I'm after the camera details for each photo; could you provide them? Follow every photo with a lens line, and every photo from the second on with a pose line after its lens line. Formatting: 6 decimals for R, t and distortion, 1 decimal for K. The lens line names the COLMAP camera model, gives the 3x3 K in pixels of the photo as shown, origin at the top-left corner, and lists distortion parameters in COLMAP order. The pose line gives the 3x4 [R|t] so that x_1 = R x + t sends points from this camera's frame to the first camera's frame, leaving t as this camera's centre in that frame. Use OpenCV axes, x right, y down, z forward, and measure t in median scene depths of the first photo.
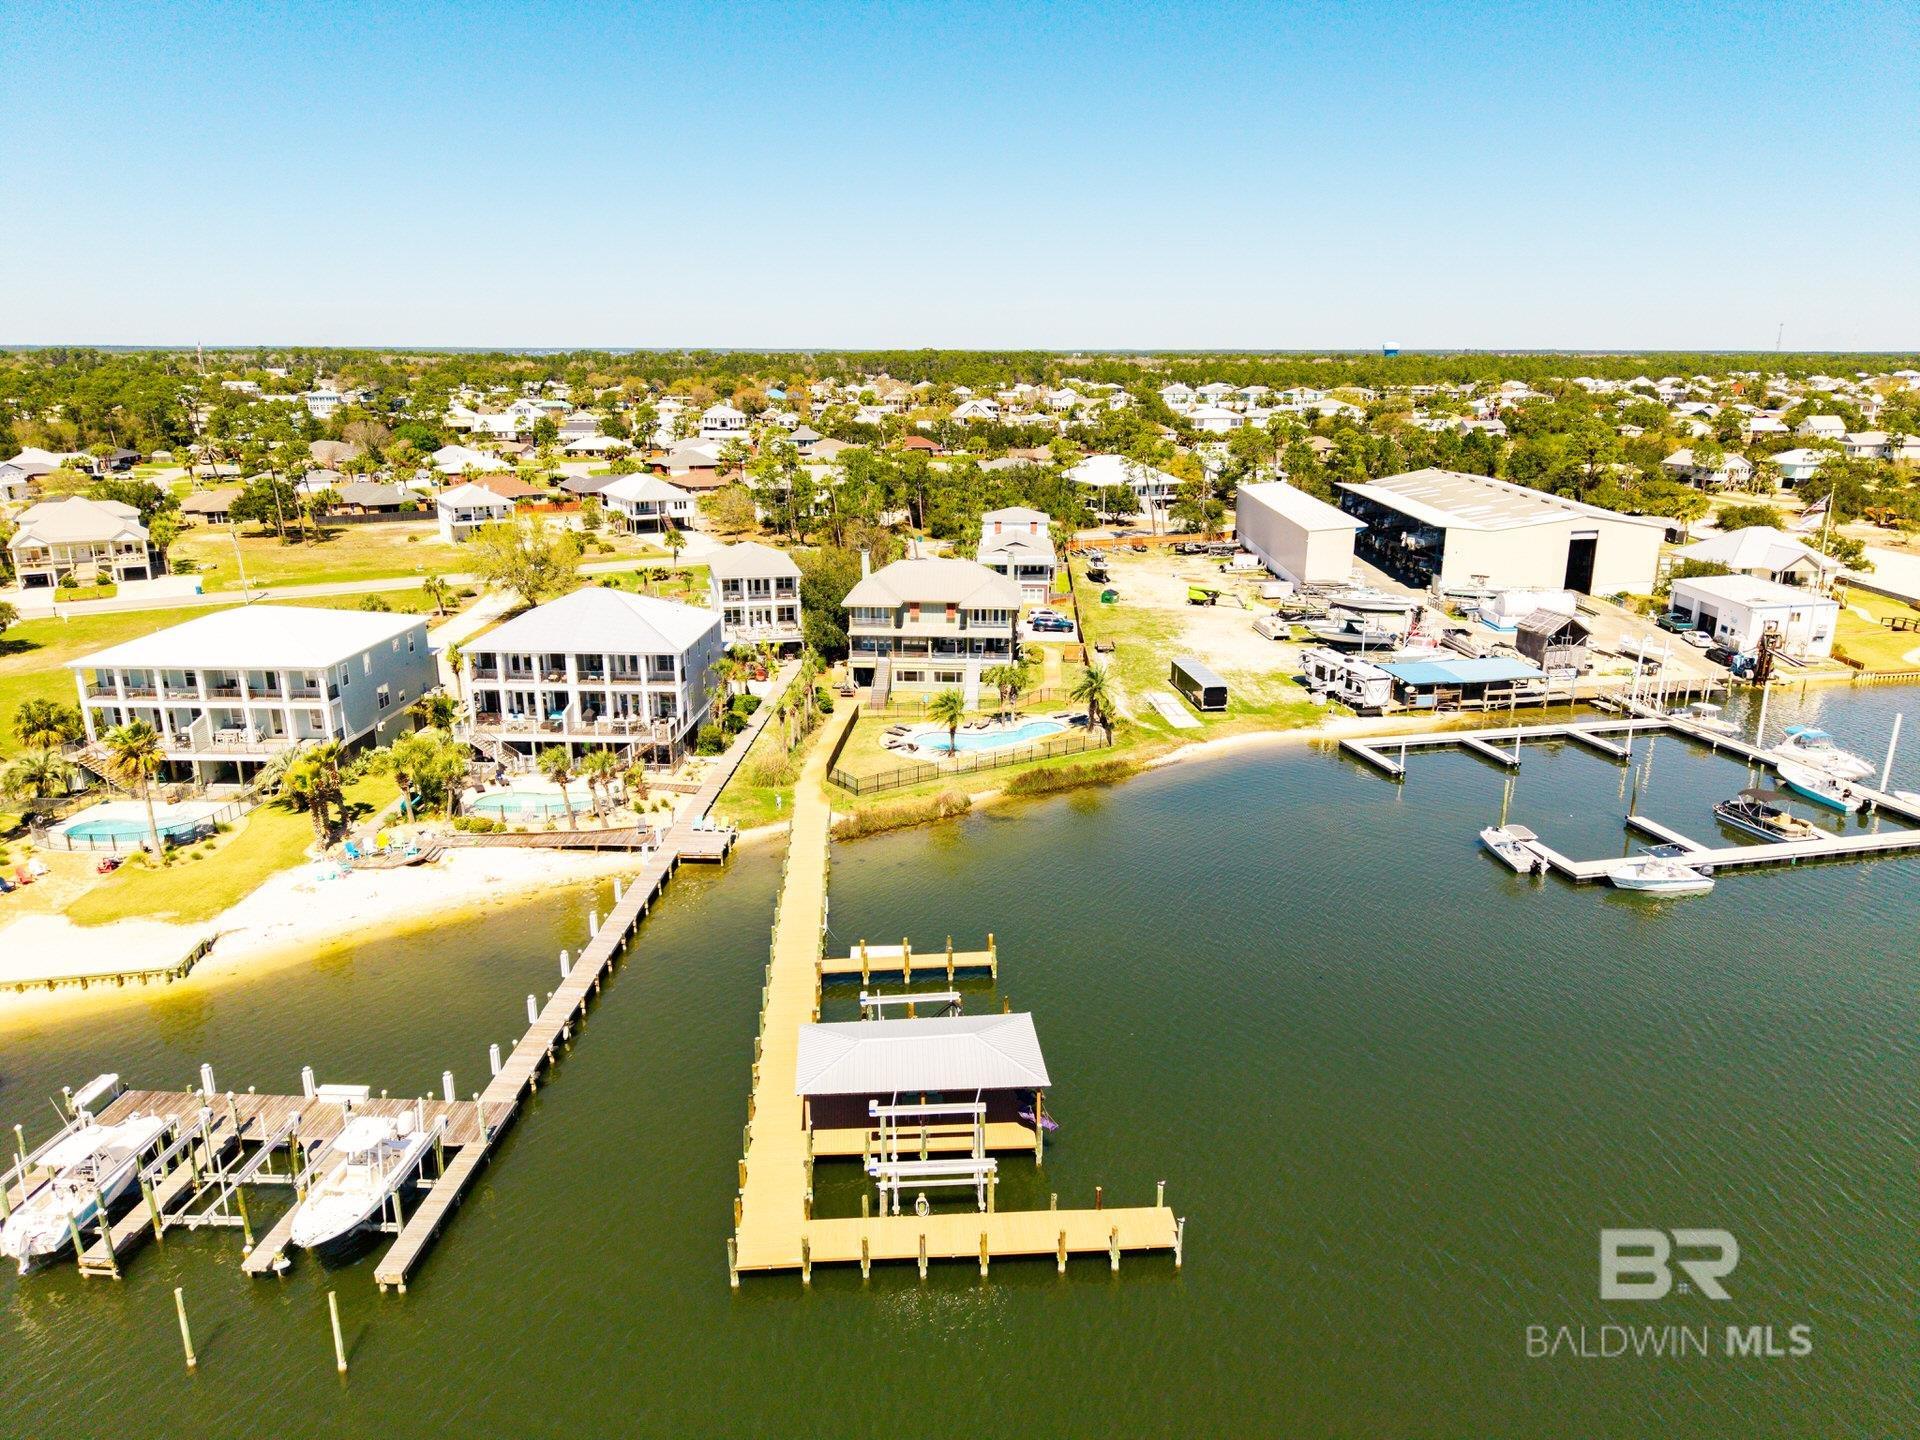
lens RADIAL K [[1266.7, 0, 960.0], [0, 1266.7, 720.0], [0, 0, 1]] dist [0.075019, -0.116007]
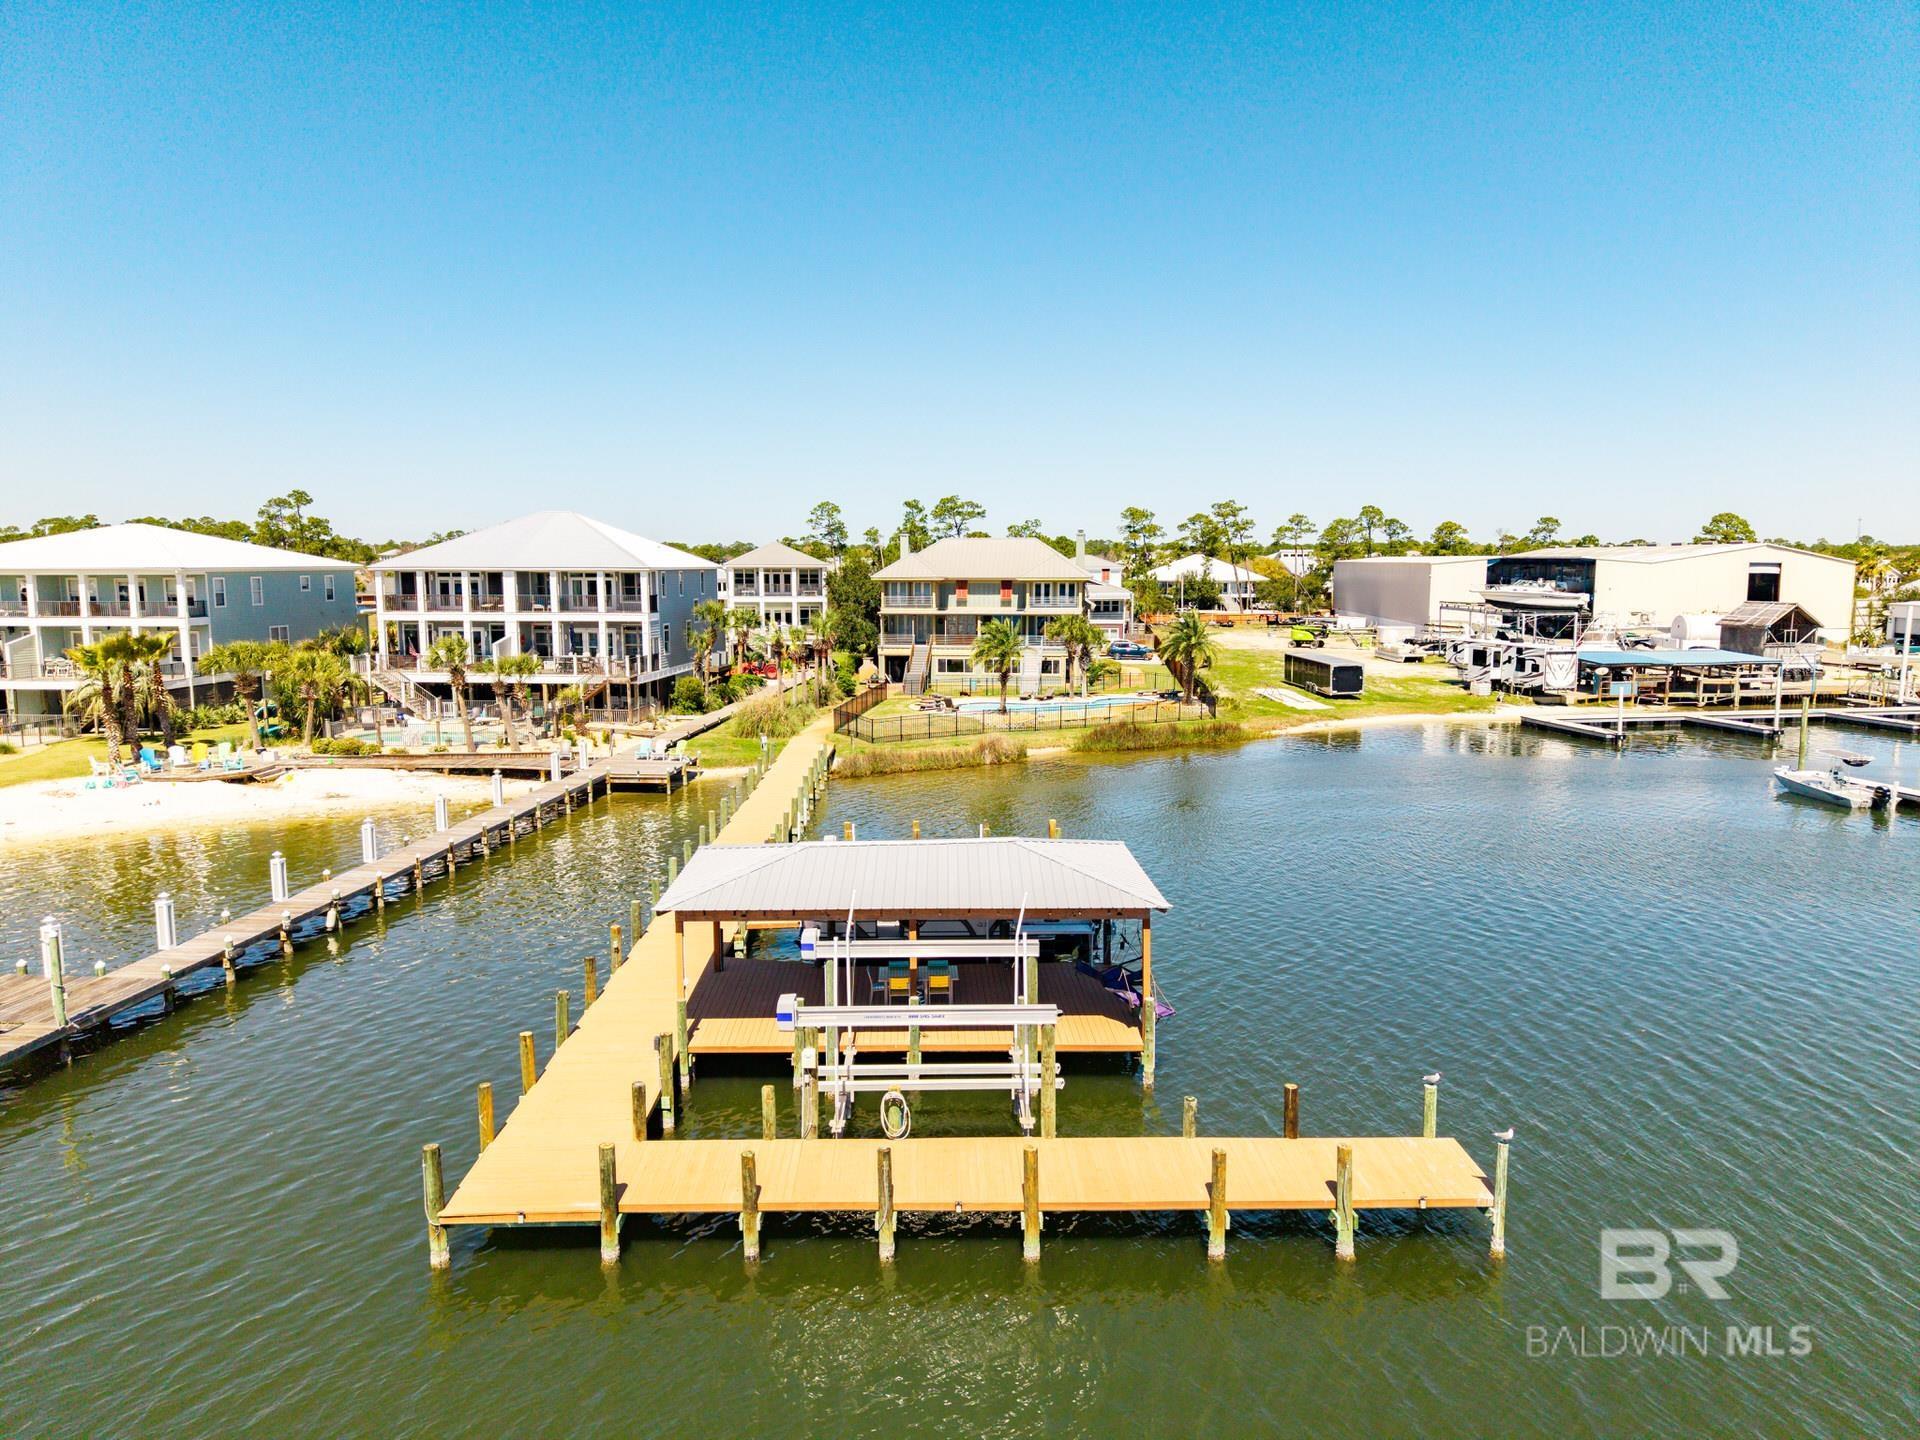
lens RADIAL K [[1266.7, 0, 960.0], [0, 1266.7, 720.0], [0, 0, 1]] dist [0.075019, -0.116007]
pose [[0.998580, 0.003503, -0.053158, 0.006825], [-0.011757, 0.987724, -0.155765, 0.127149], [0.051960, 0.156169, 0.986363, 0.218368]]
